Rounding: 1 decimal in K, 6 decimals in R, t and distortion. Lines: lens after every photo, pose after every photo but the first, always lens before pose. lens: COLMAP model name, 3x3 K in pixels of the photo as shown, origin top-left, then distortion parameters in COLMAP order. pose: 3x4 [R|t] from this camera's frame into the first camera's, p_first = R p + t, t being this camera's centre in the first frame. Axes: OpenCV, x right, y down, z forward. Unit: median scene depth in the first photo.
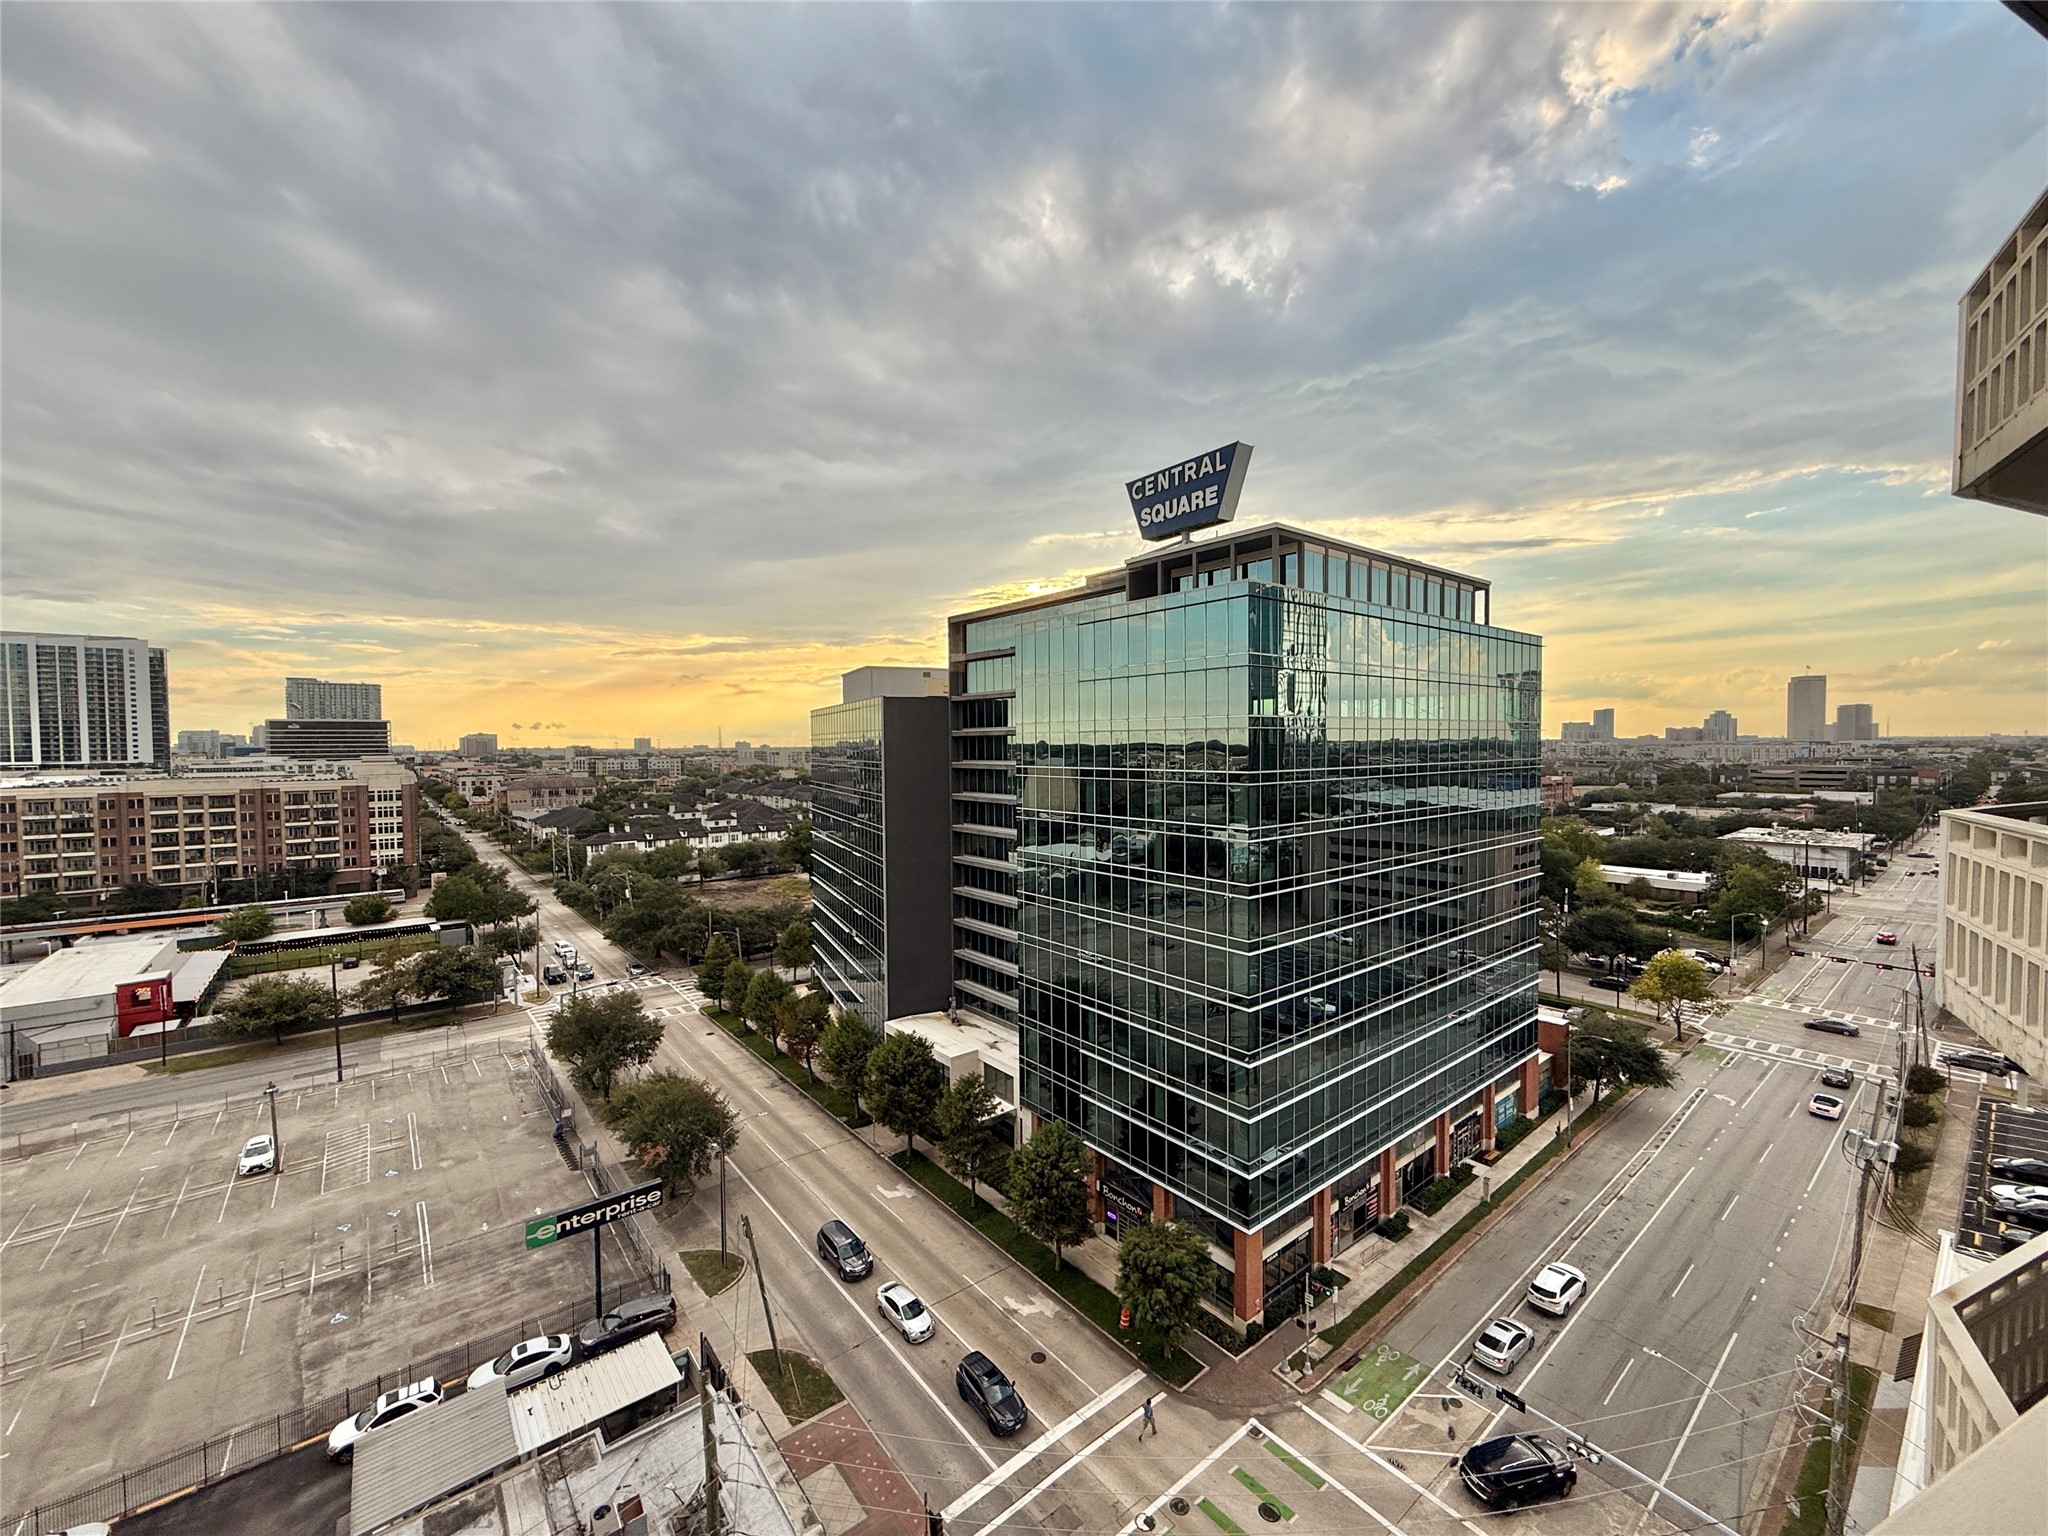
lens RADIAL K [[812.7, 0, 1023.4], [0, 812.7, 770.8], [0, 0, 1]] dist [-0.001268, 0.001087]
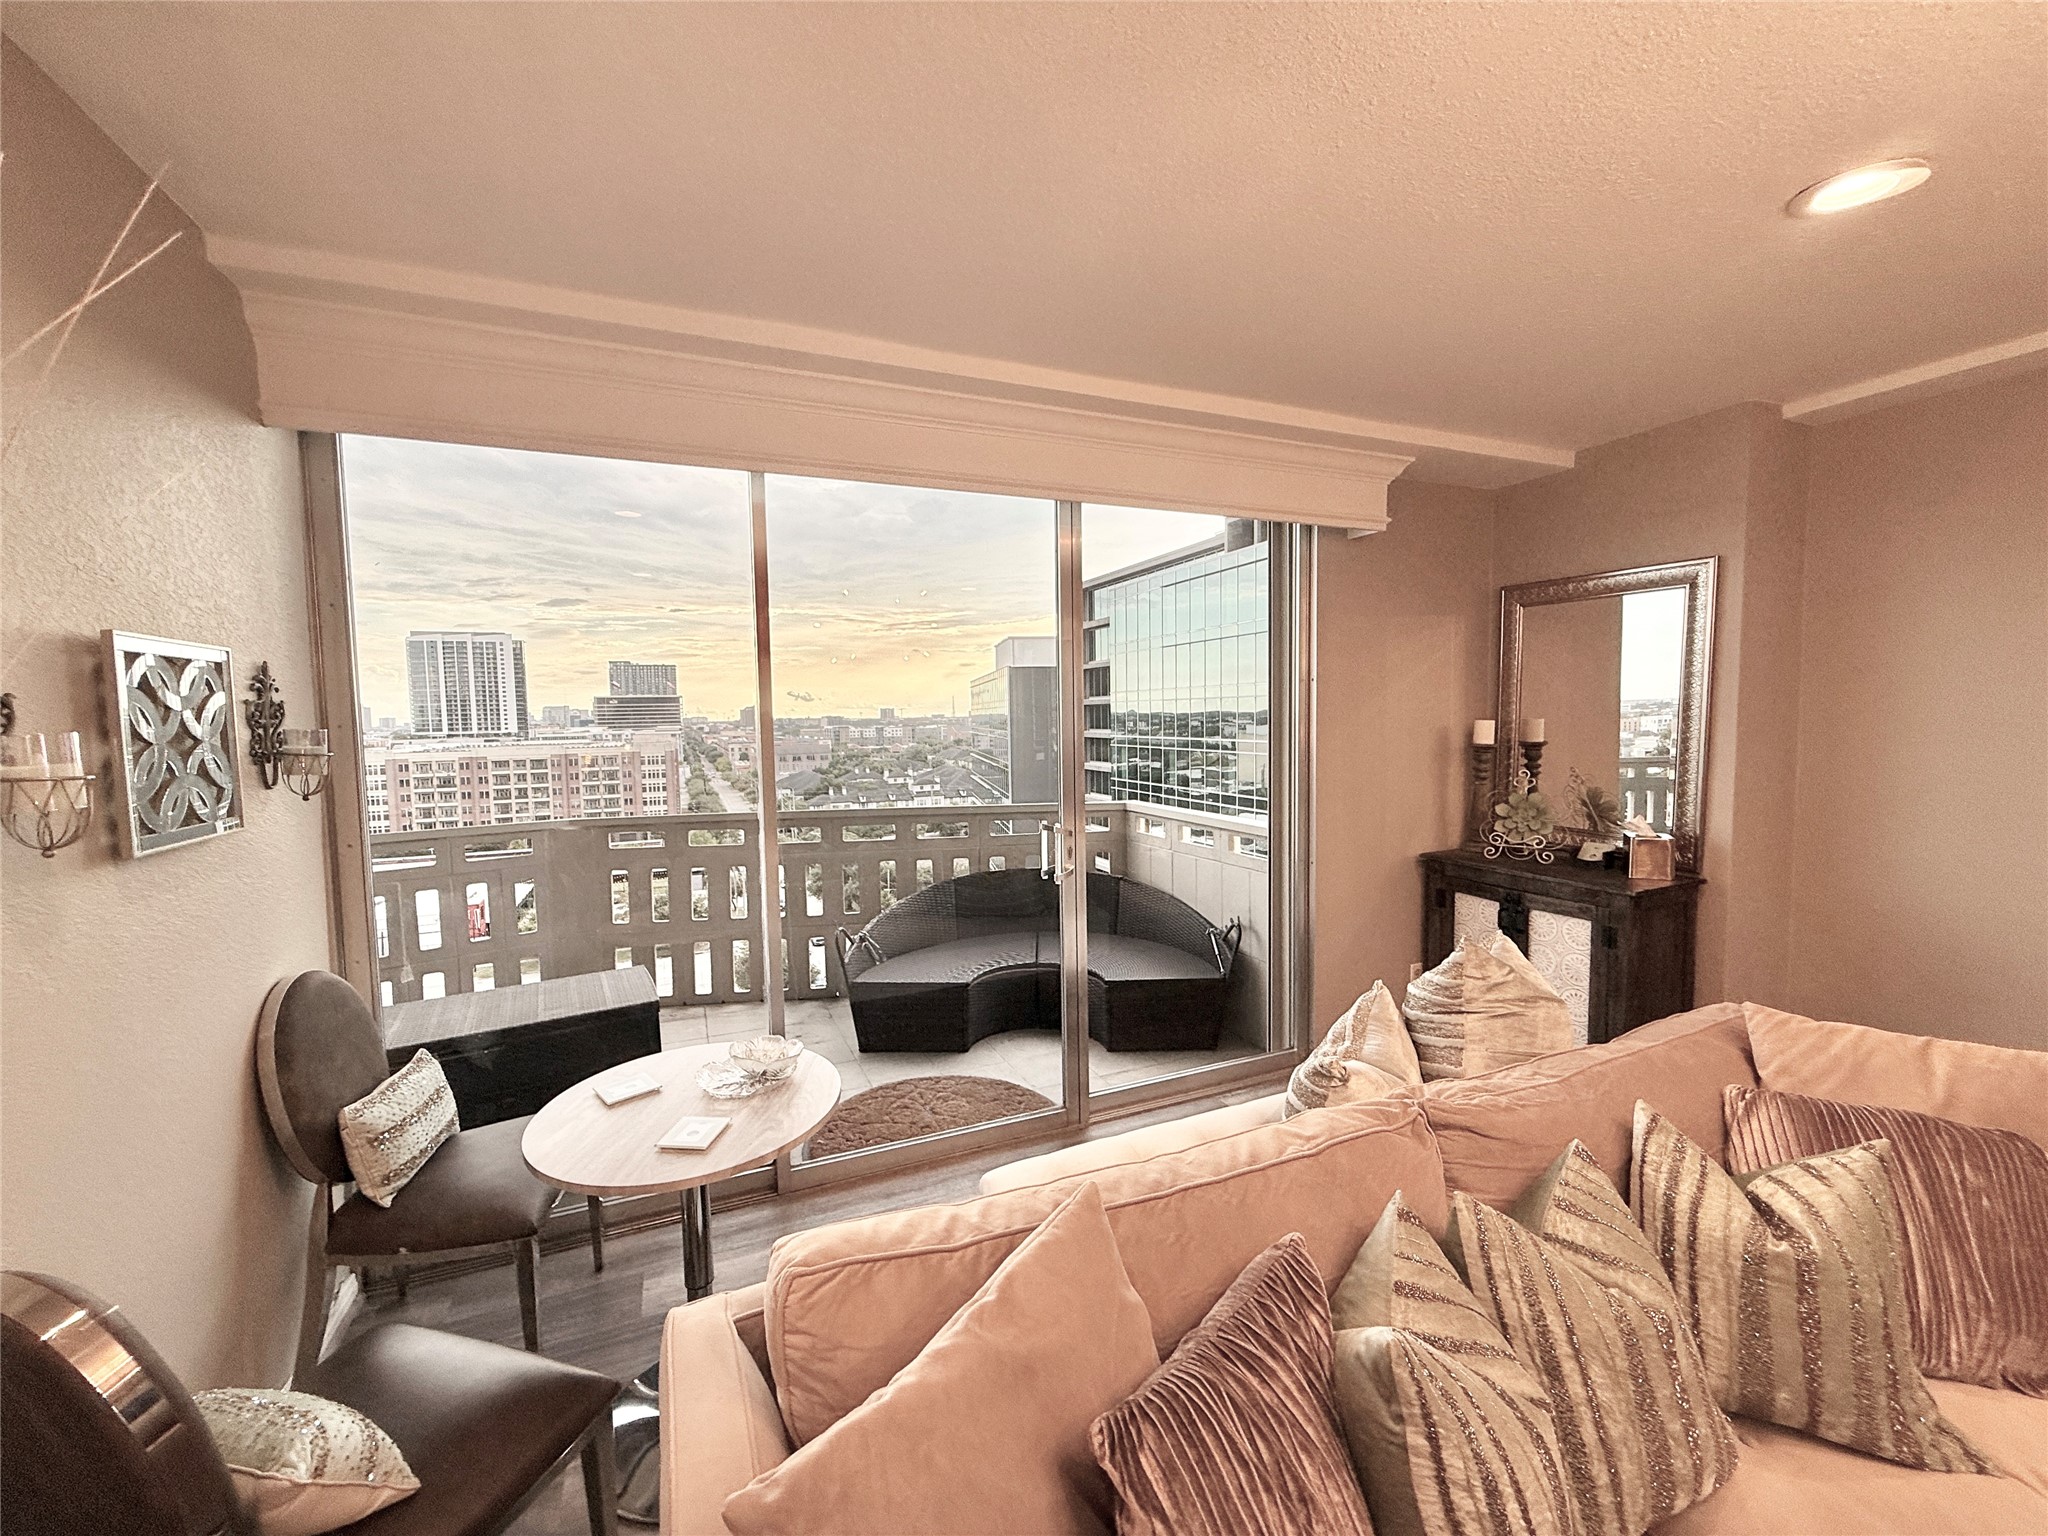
lens RADIAL K [[812.7, 0, 1015.6], [0, 812.7, 771.2], [0, 0, 1]] dist [-0.001268, 0.001087]
pose [[0.961750, 0.010203, -0.273739, 0.132830], [0.000993, 0.999170, 0.040729, -0.002711], [0.273928, -0.039443, 0.960941, 0.020216]]
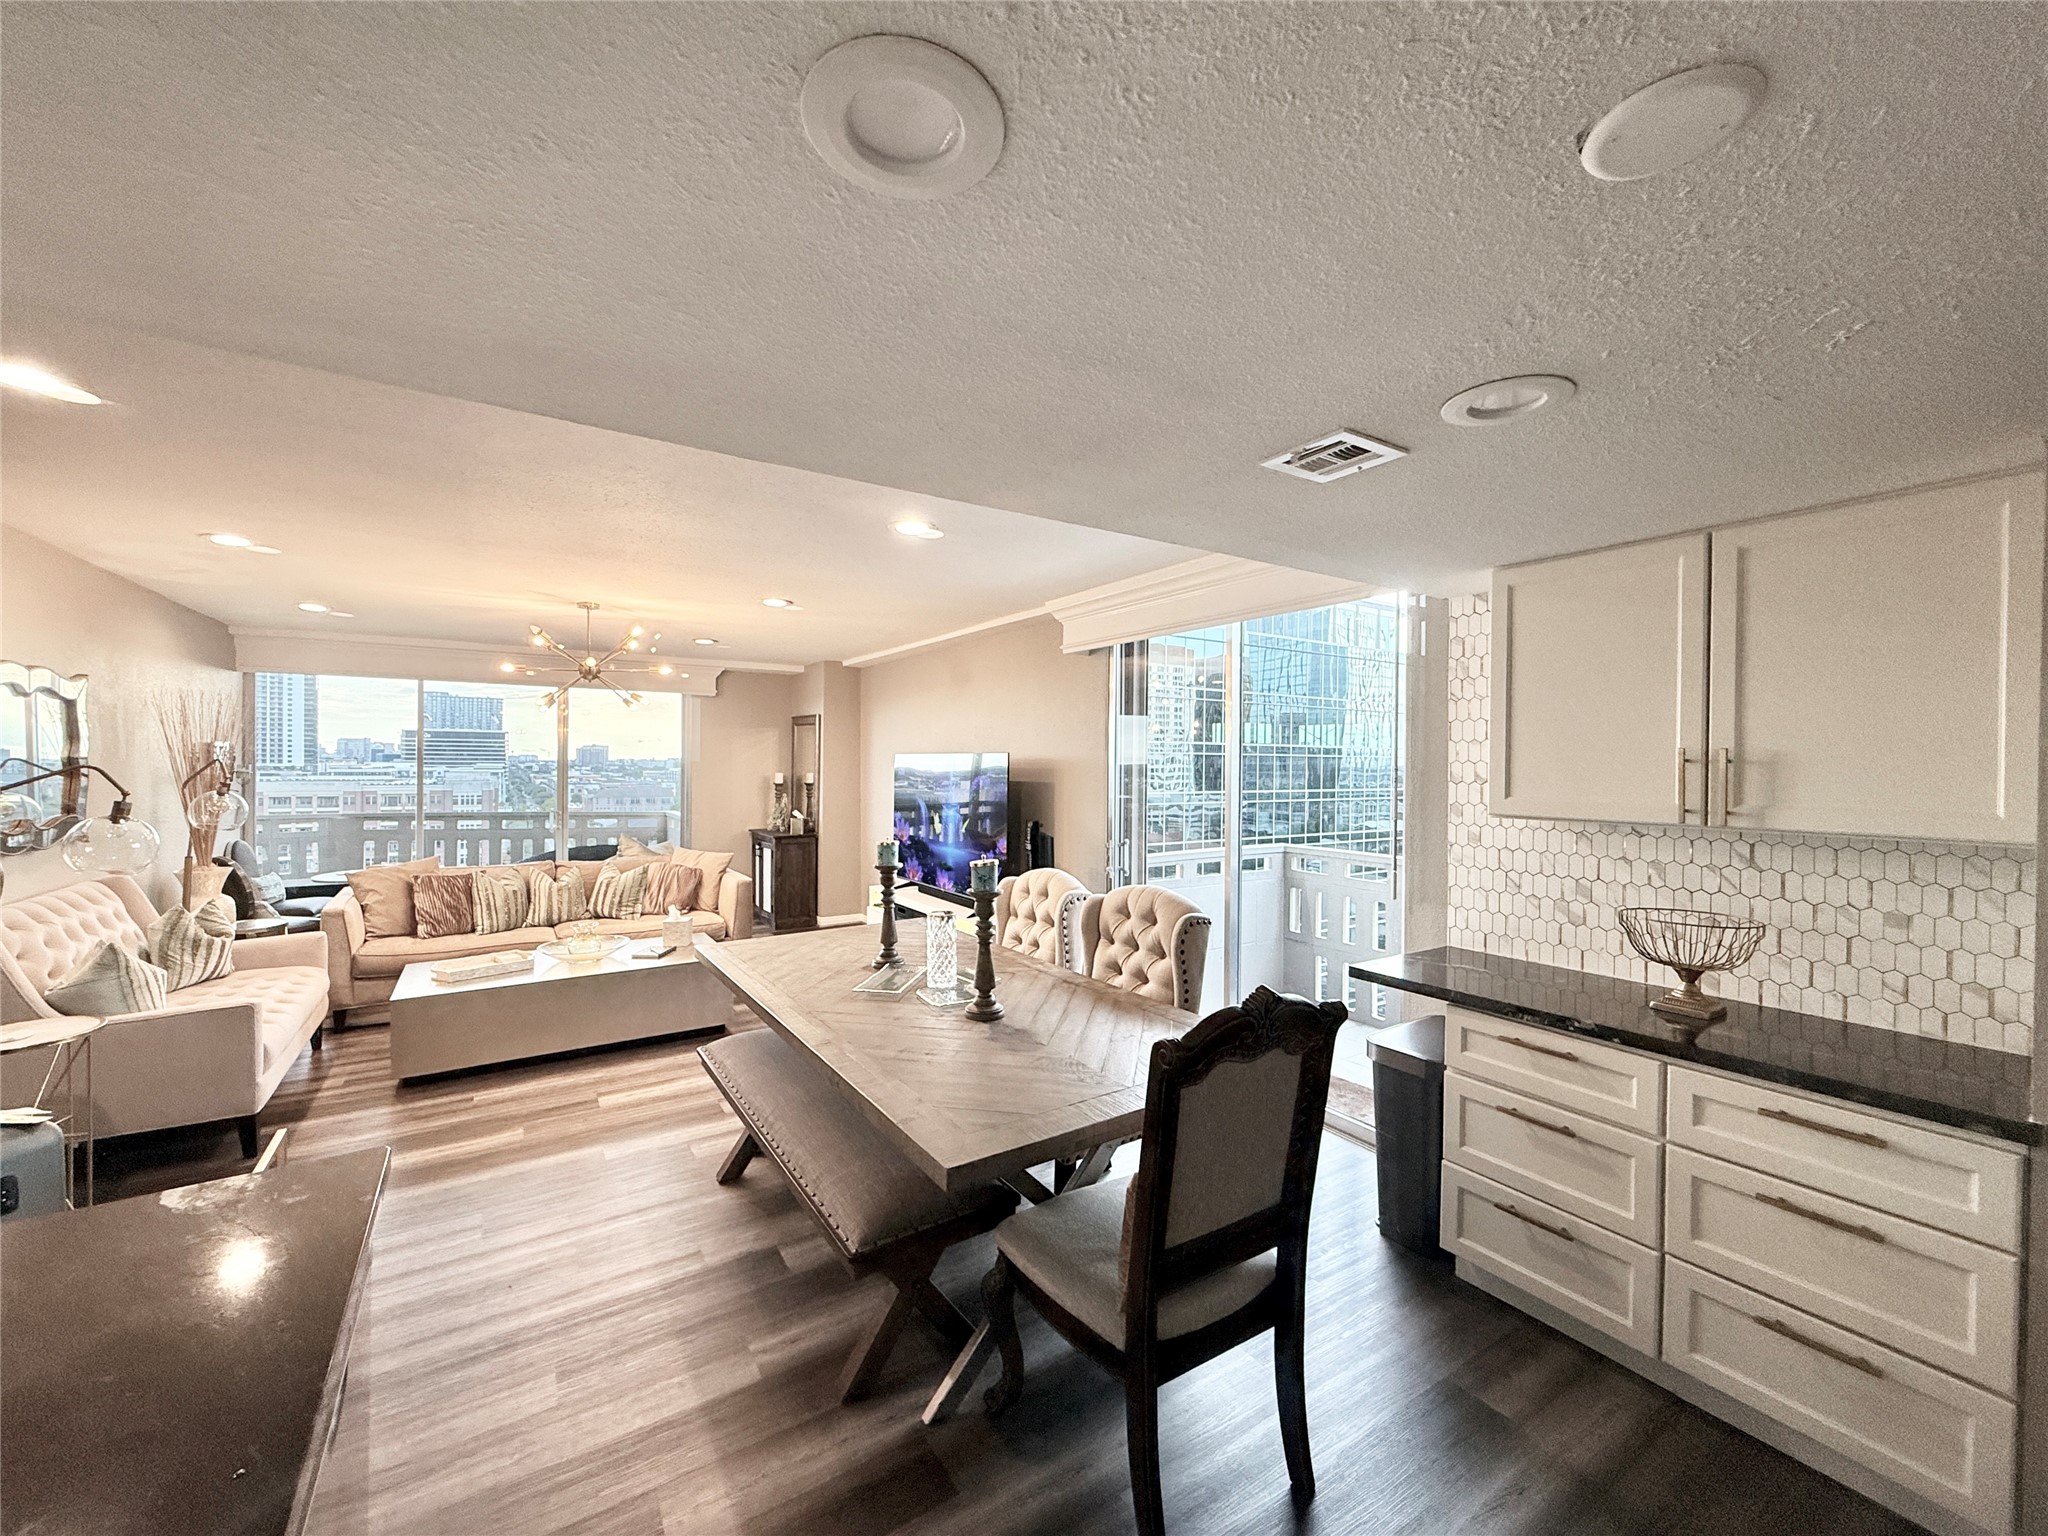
lens RADIAL K [[812.7, 0, 1014.1], [0, 812.7, 772.6], [0, 0, 1]] dist [-0.001268, 0.001087]
pose [[0.993931, 0.019698, -0.108232, 0.191190], [-0.021974, 0.999561, -0.019876, -0.002274], [0.107793, 0.022134, 0.993927, -0.034896]]
